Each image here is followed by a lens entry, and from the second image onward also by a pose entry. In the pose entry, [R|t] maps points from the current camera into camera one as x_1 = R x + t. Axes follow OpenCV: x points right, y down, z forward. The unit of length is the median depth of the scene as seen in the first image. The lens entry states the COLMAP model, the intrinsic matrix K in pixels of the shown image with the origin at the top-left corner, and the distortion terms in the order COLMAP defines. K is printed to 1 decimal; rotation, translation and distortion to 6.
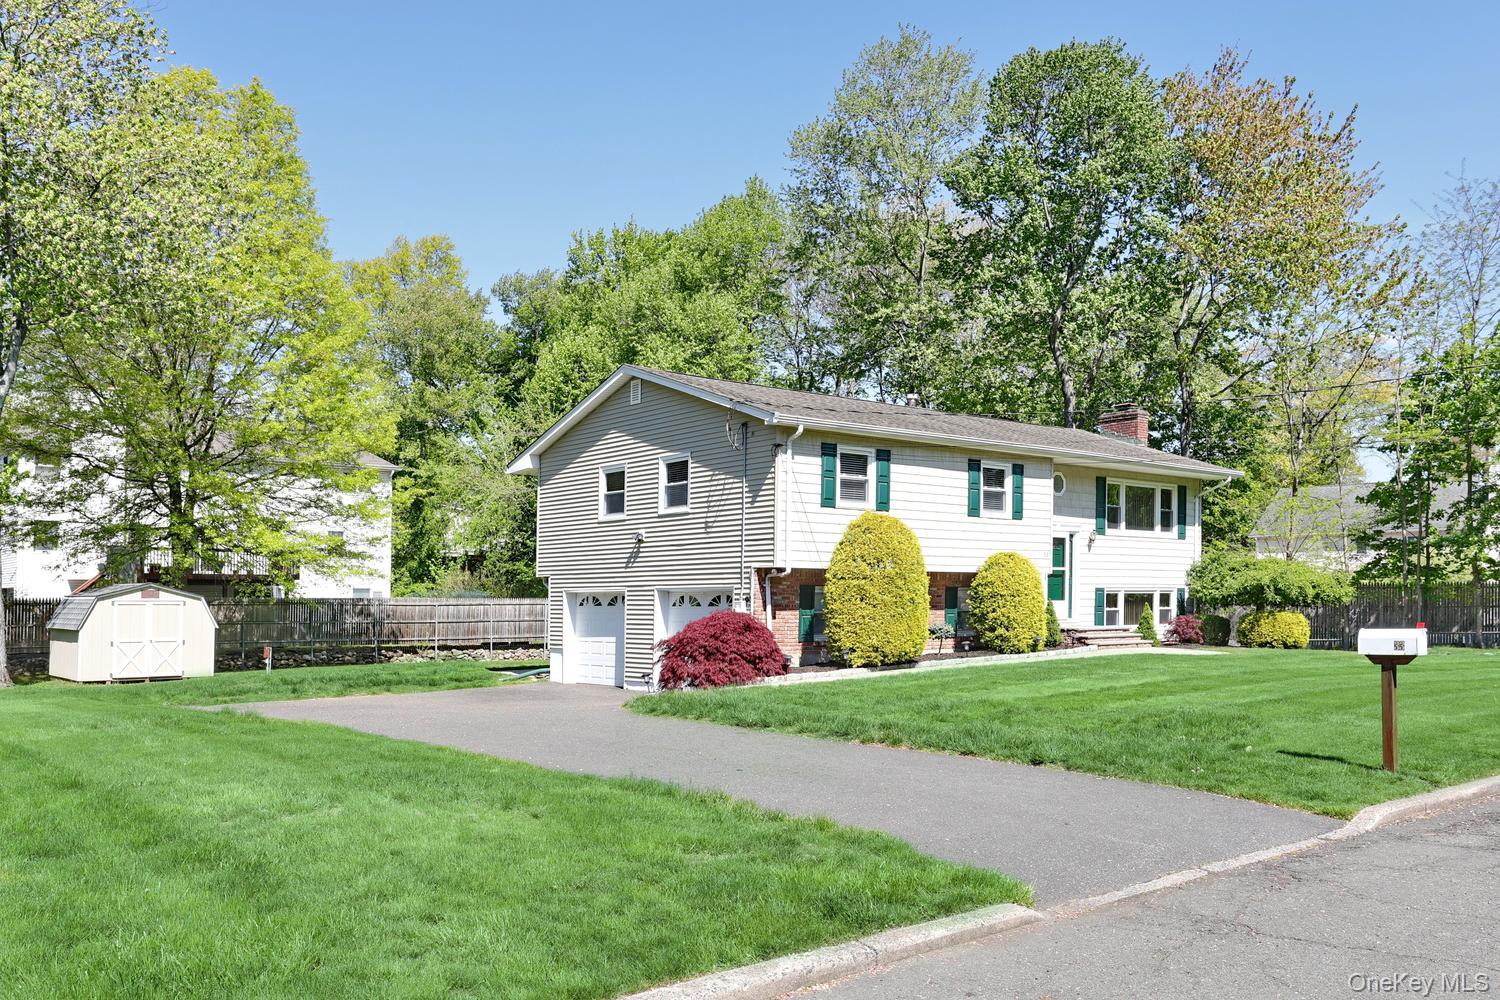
lens RADIAL K [[1254.0, 0, 765.8], [0, 1254.0, 581.5], [0, 0, 1]] dist [-0.001843, 0.006966]
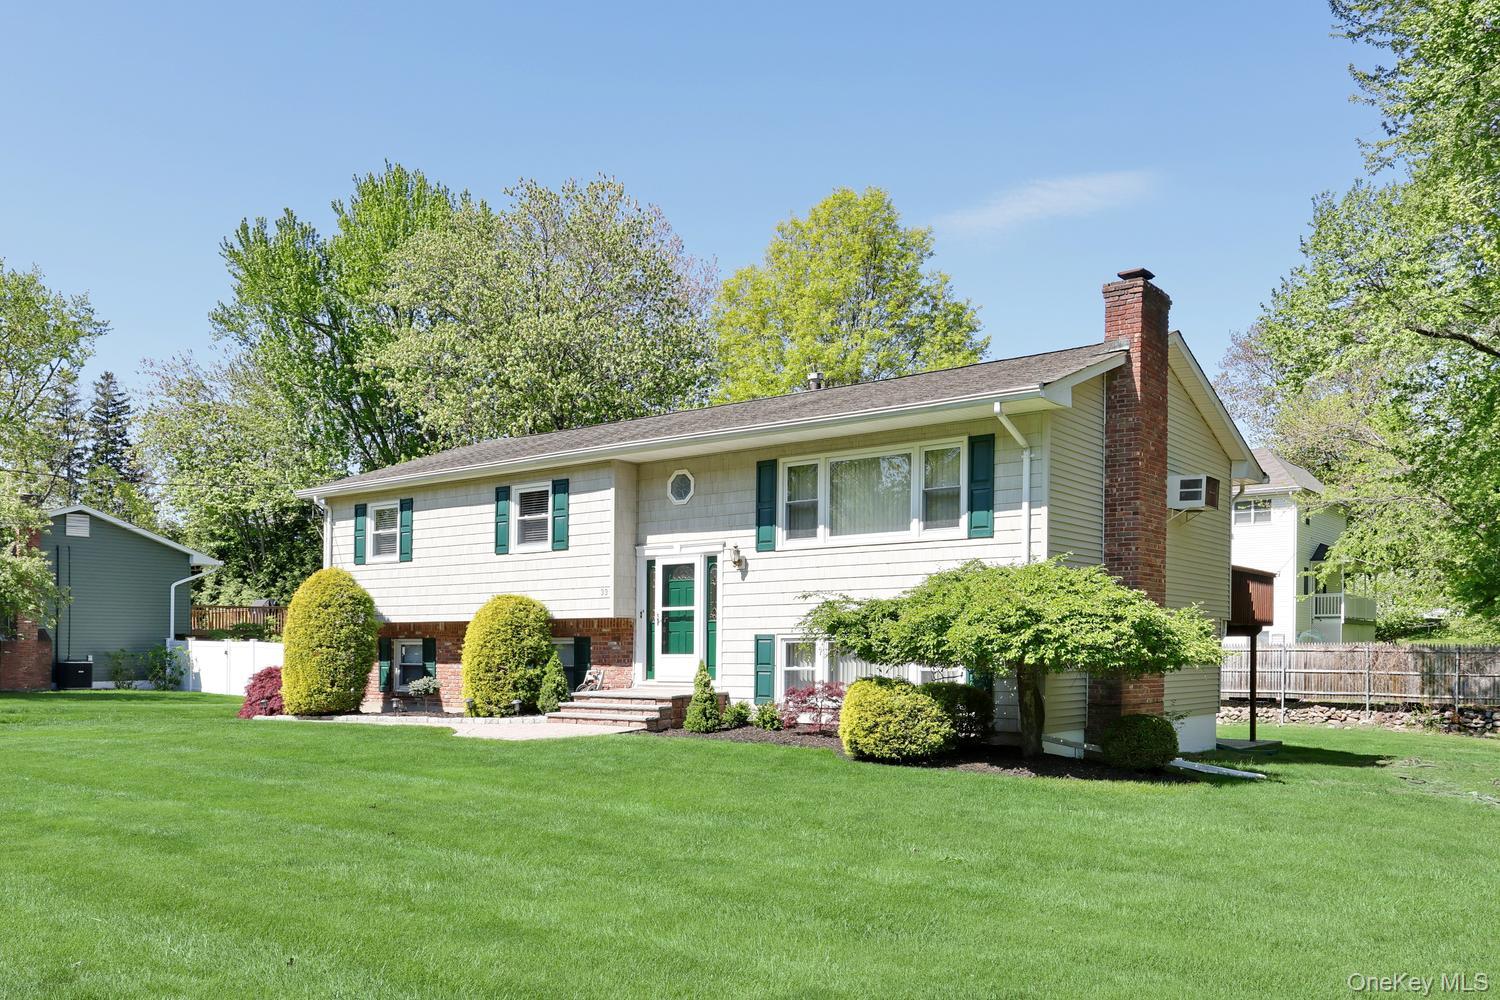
lens RADIAL K [[1096.6, 0, 752.5], [0, 1096.6, 590.6], [0, 0, 1]] dist [0.007367, 0.001769]
pose [[0.227919, -0.062806, -0.971652, 0.882317], [0.001164, 0.997934, -0.064231, 0.019962], [0.973679, 0.013509, 0.227521, 0.951789]]
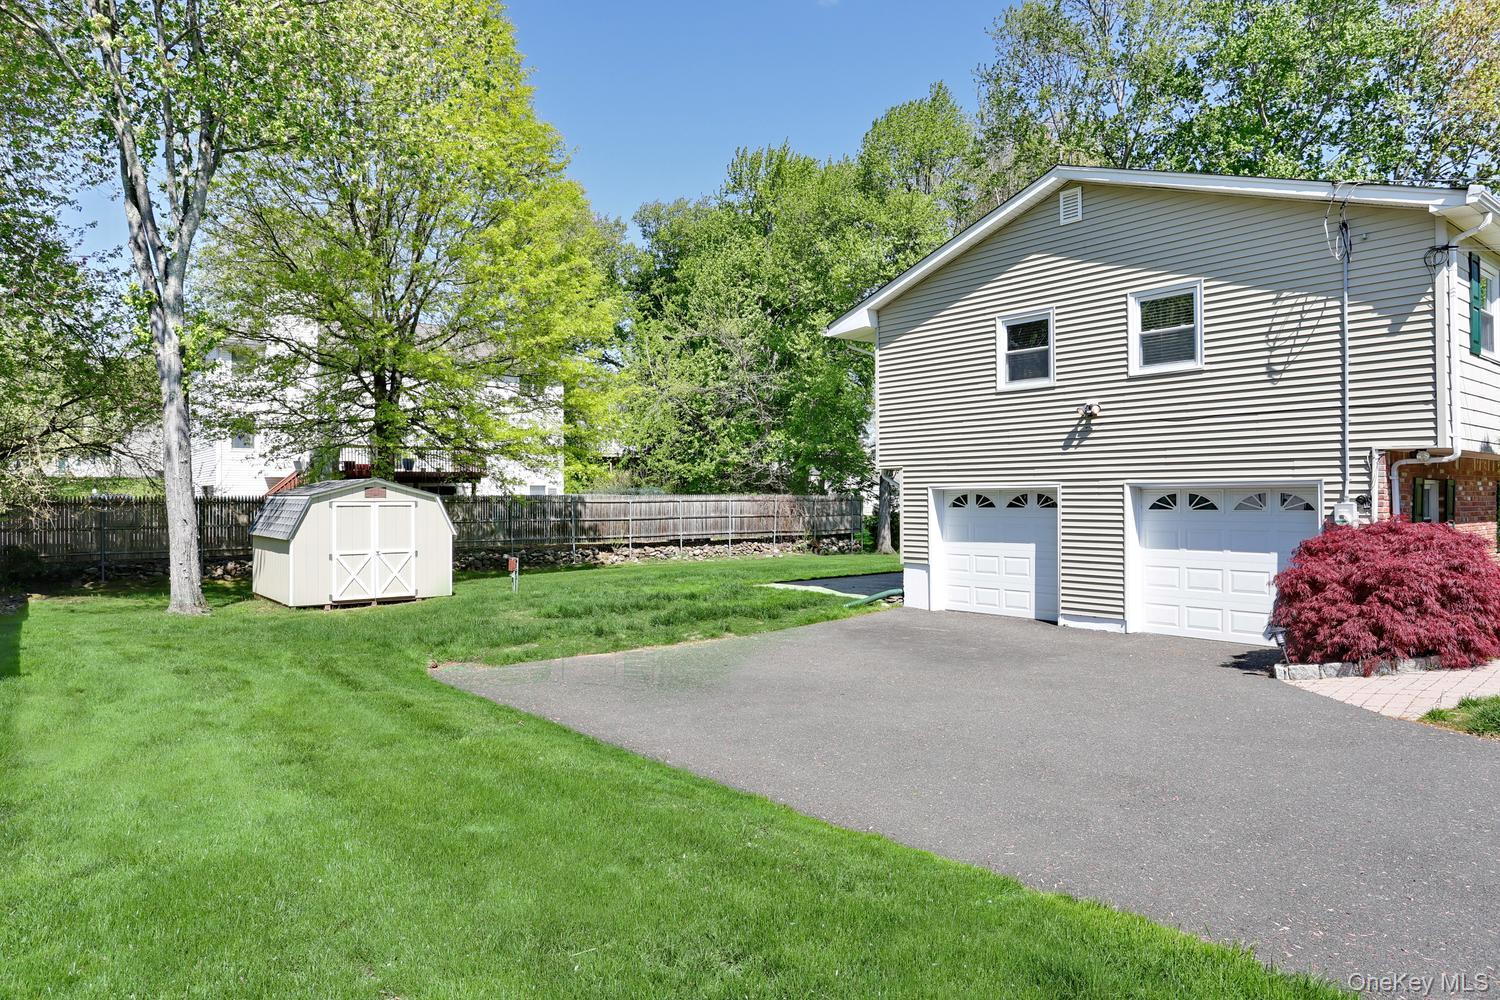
lens RADIAL K [[928.4, 0, 750.0], [0, 928.4, 500.0], [0, 0, 1]] dist [-0.029789, -0.000269]
pose [[0.999937, -0.003200, -0.010731, -0.268968], [0.003431, 0.999760, 0.021634, 0.002763], [0.010659, -0.021670, 0.999708, 0.454337]]
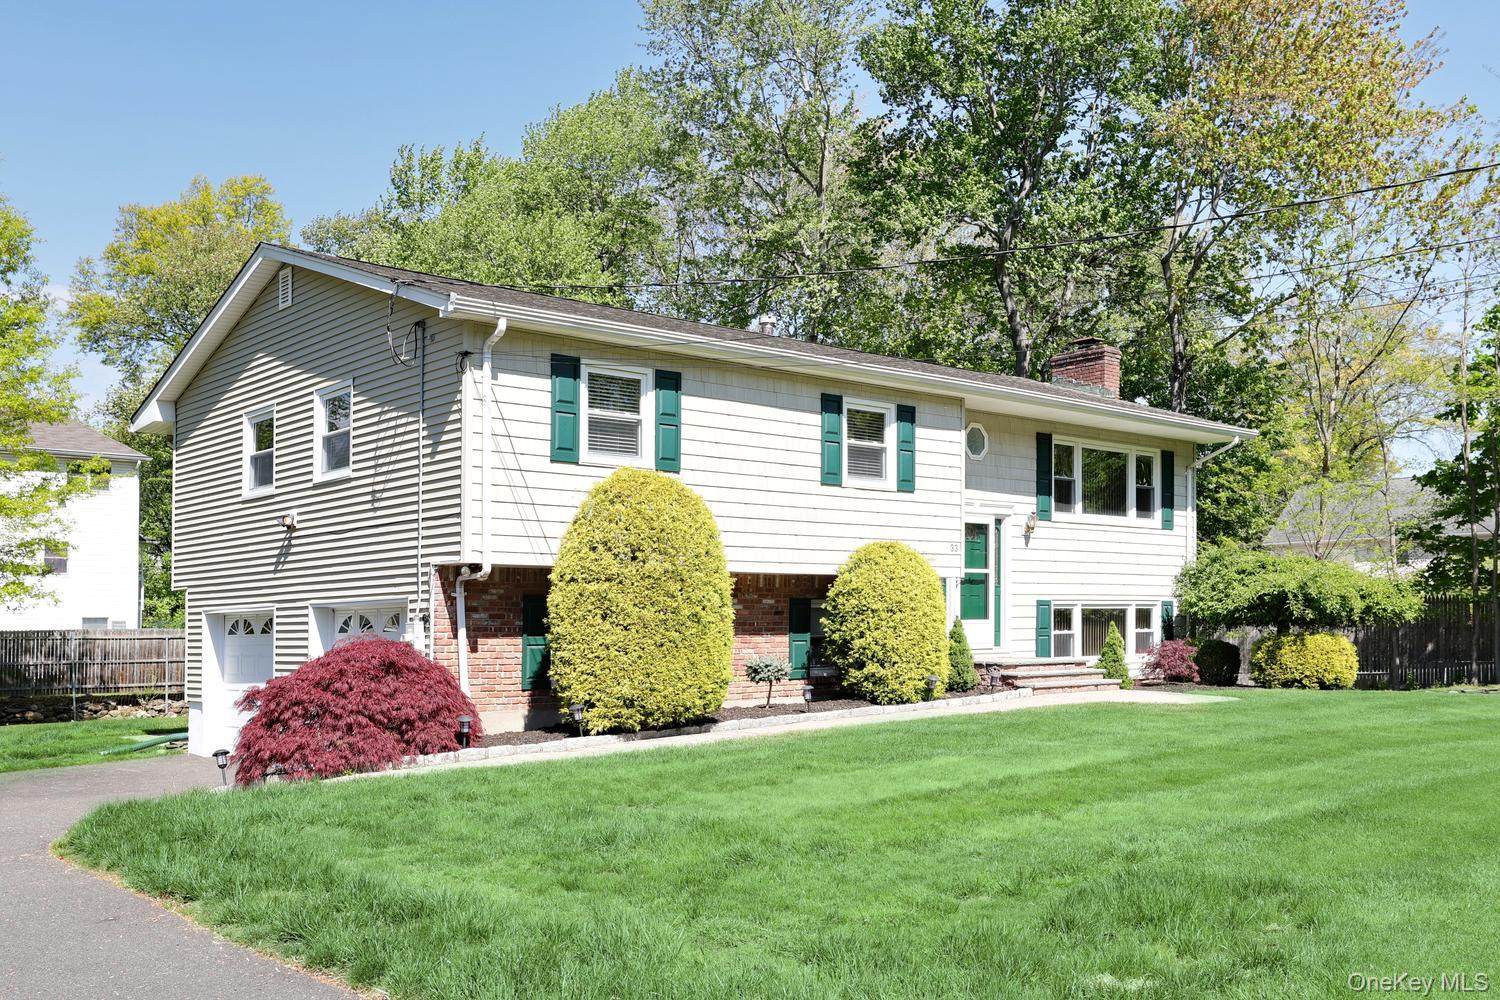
lens RADIAL K [[1404.2, 0, 754.0], [0, 1404.2, 620.4], [0, 0, 1]] dist [0.016174, 0.004855]
pose [[0.999714, -0.009396, 0.021997, 0.106081], [0.009240, 0.999932, 0.007160, 0.009729], [-0.022063, -0.006955, 0.999732, 0.284665]]
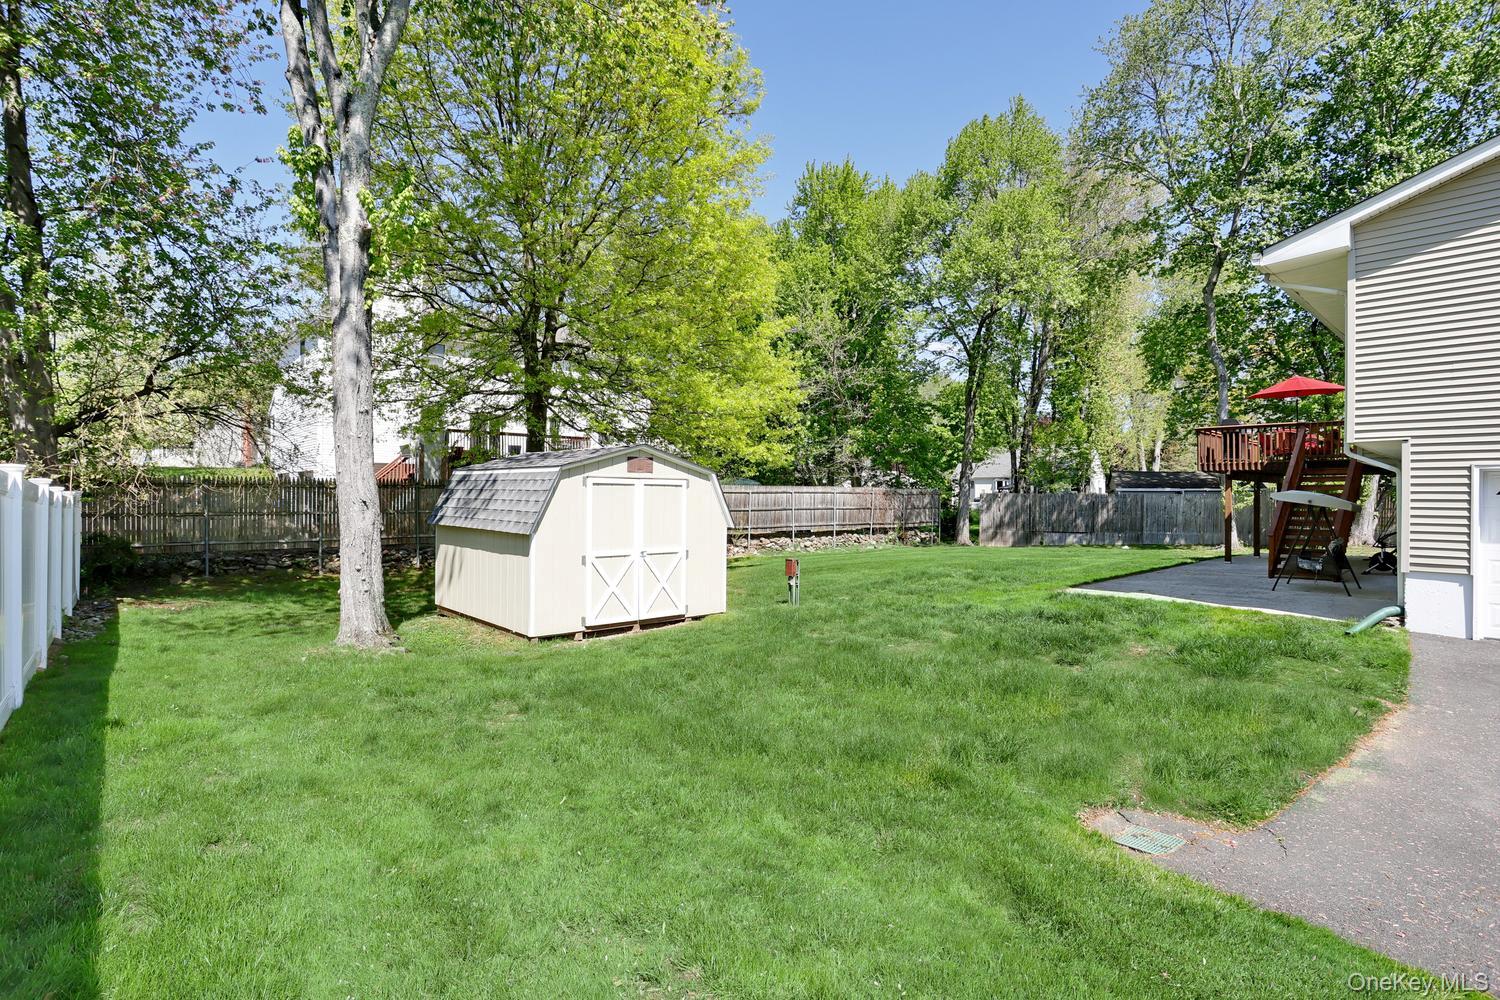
lens RADIAL K [[724.7, 0, 731.3], [0, 724.7, 503.4], [0, 0, 1]] dist [-0.049113, 0.000076]
pose [[0.999219, 0.007480, 0.038789, -0.500293], [-0.008654, 0.999507, 0.030184, 0.017626], [-0.038544, -0.030496, 0.998791, 0.741441]]
